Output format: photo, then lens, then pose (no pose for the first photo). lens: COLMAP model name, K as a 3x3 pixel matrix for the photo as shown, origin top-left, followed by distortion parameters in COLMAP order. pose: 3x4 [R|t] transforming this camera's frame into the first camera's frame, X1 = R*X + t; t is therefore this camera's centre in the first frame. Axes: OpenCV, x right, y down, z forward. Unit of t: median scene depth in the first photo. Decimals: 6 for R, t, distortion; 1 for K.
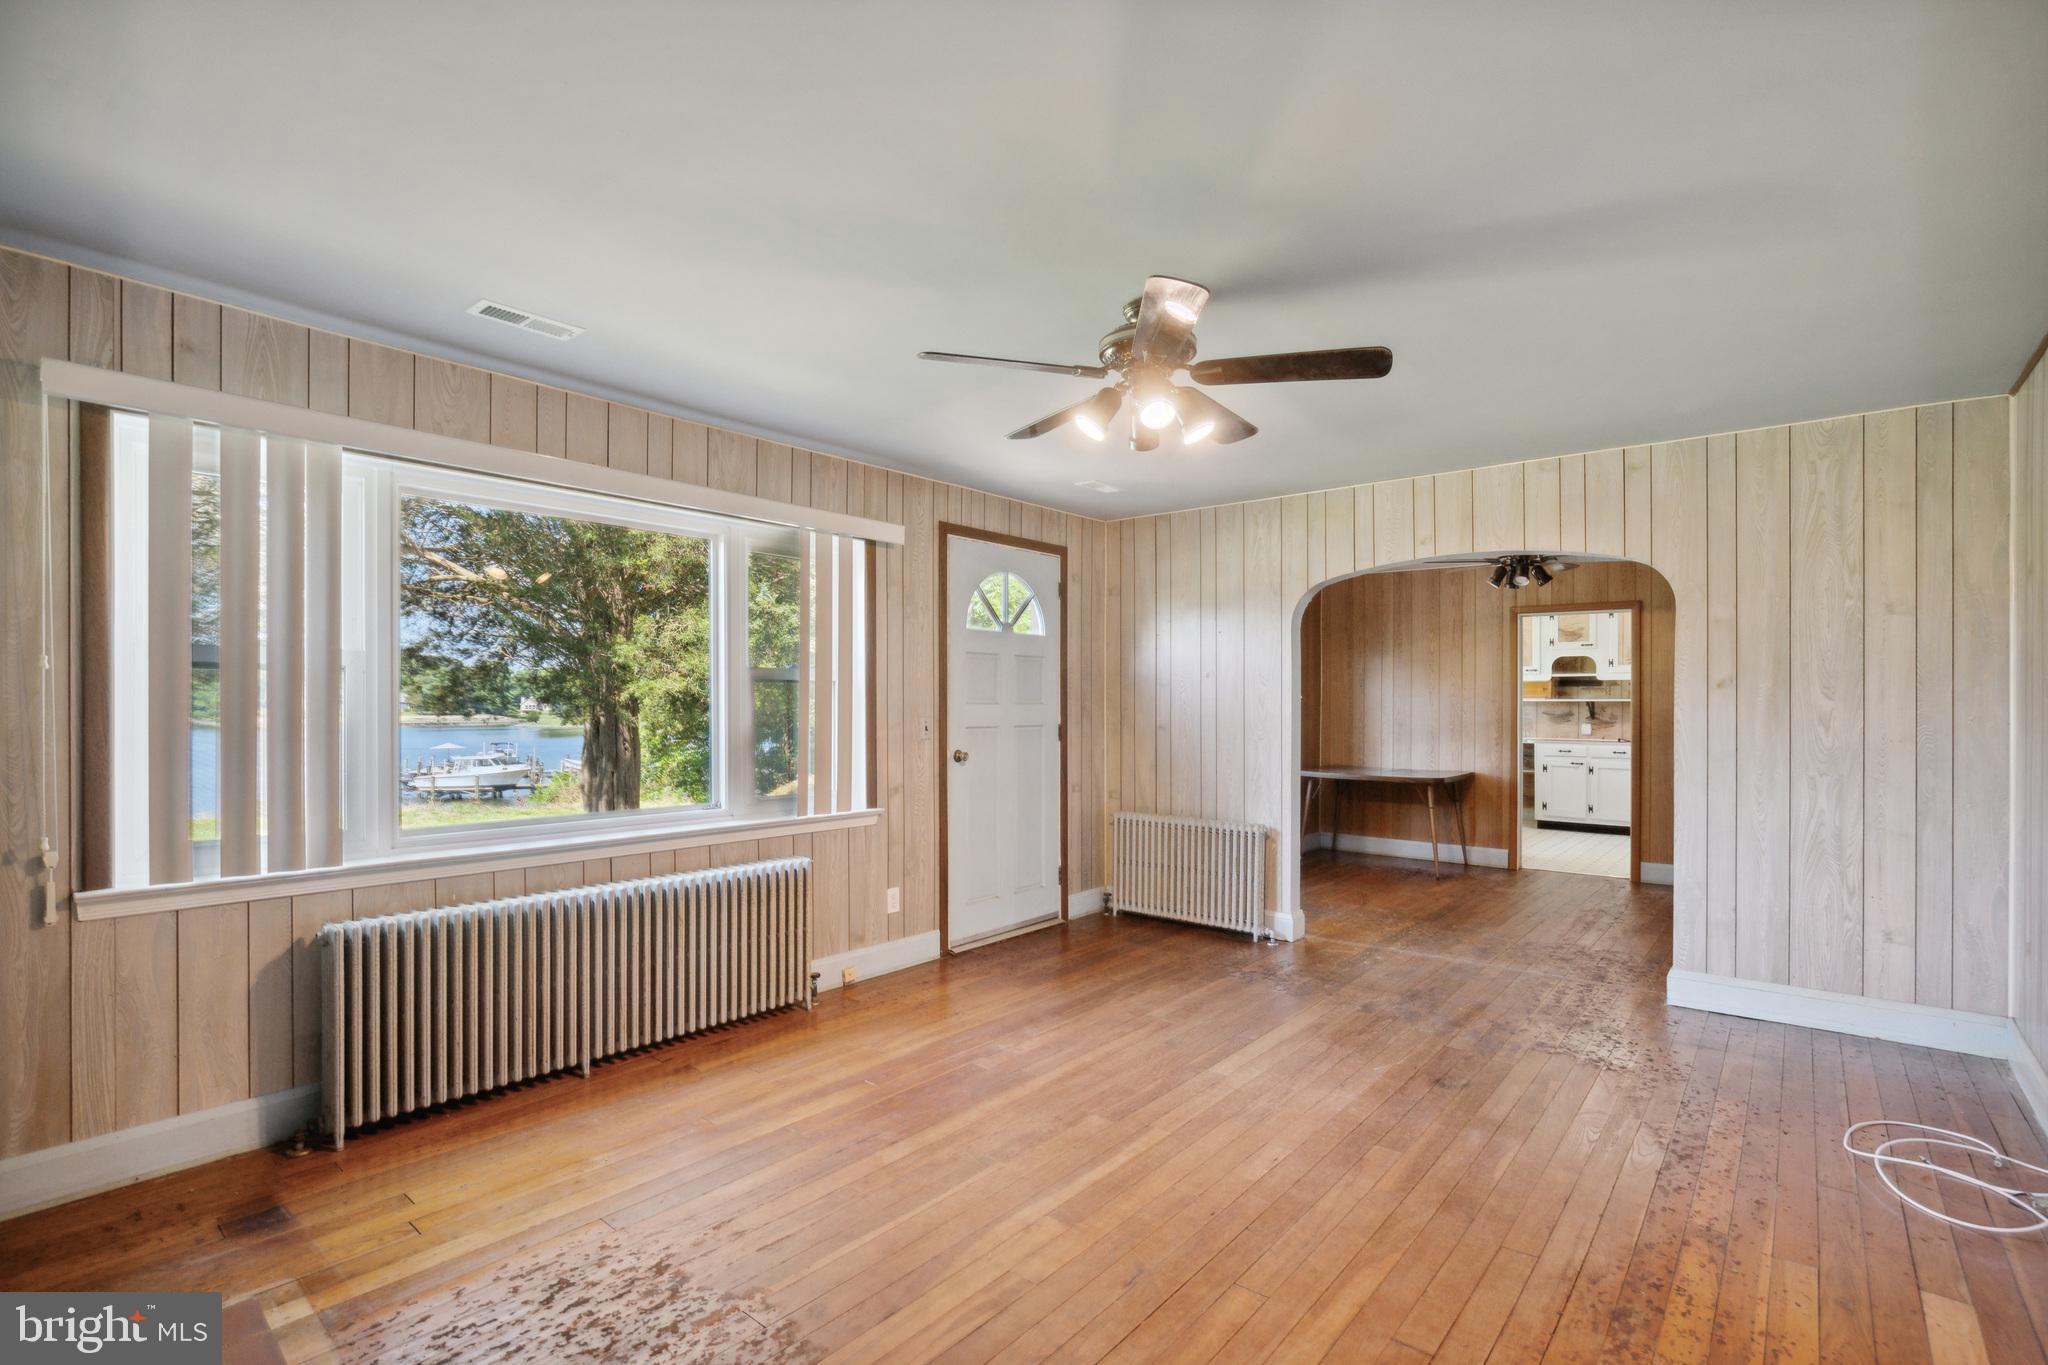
lens RADIAL K [[956.9, 0, 1034.9], [0, 956.9, 704.8], [0, 0, 1]] dist [-0.000541, 0.000155]
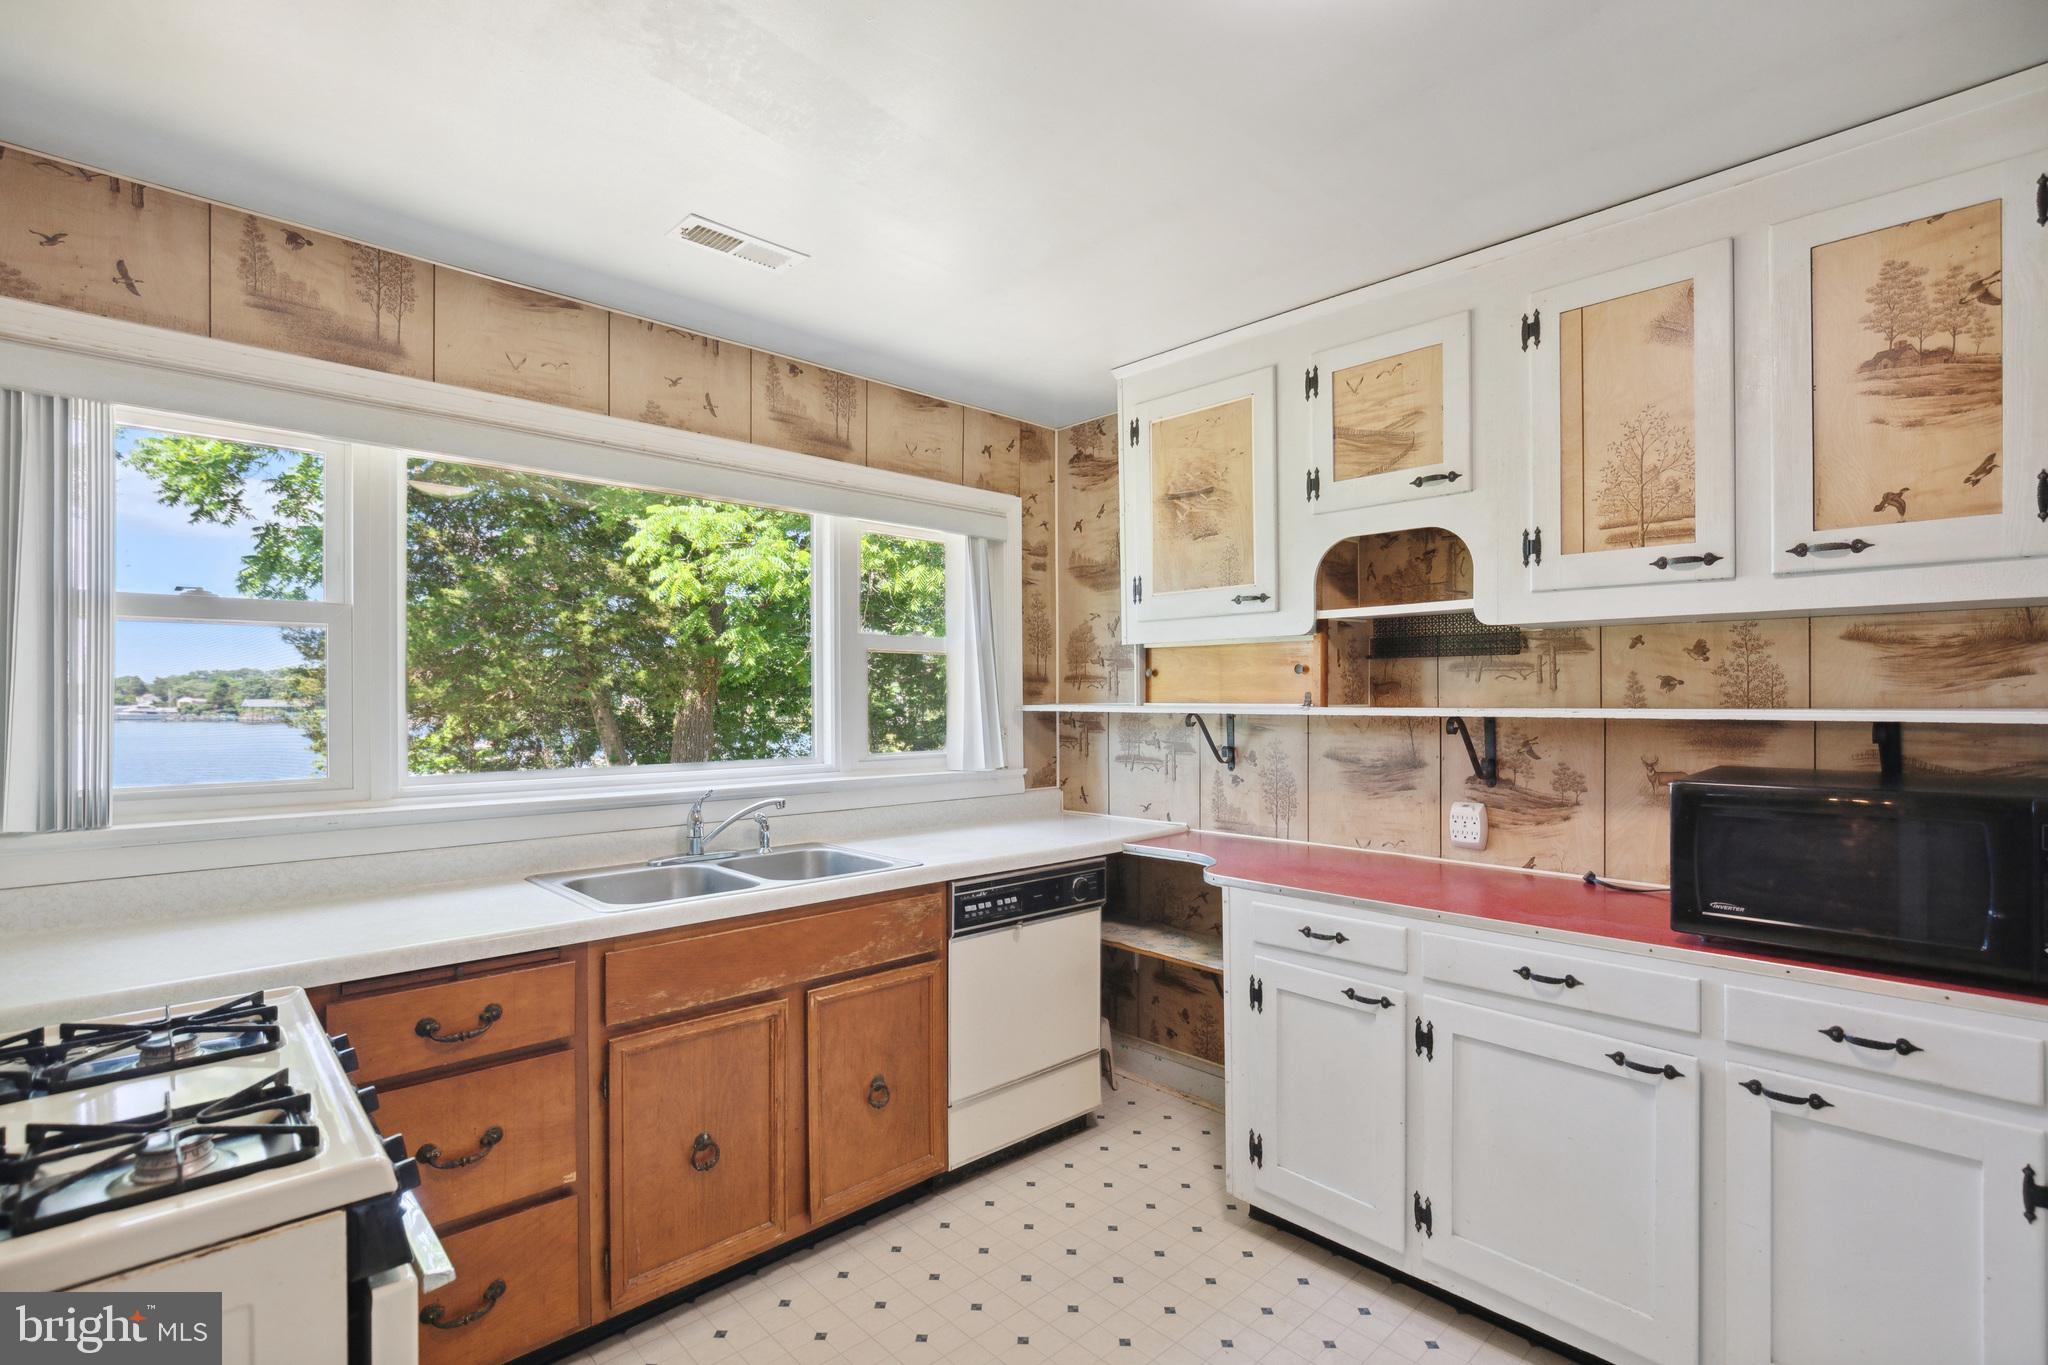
lens RADIAL K [[963.9, 0, 1024.0], [0, 963.9, 682.5], [0, 0, 1]] dist [0.000209, 0.000071]
pose [[0.991401, -0.003124, -0.130820, 0.485455], [0.002516, 0.999985, -0.004805, -0.011186], [0.130833, 0.004435, 0.991394, 0.718264]]
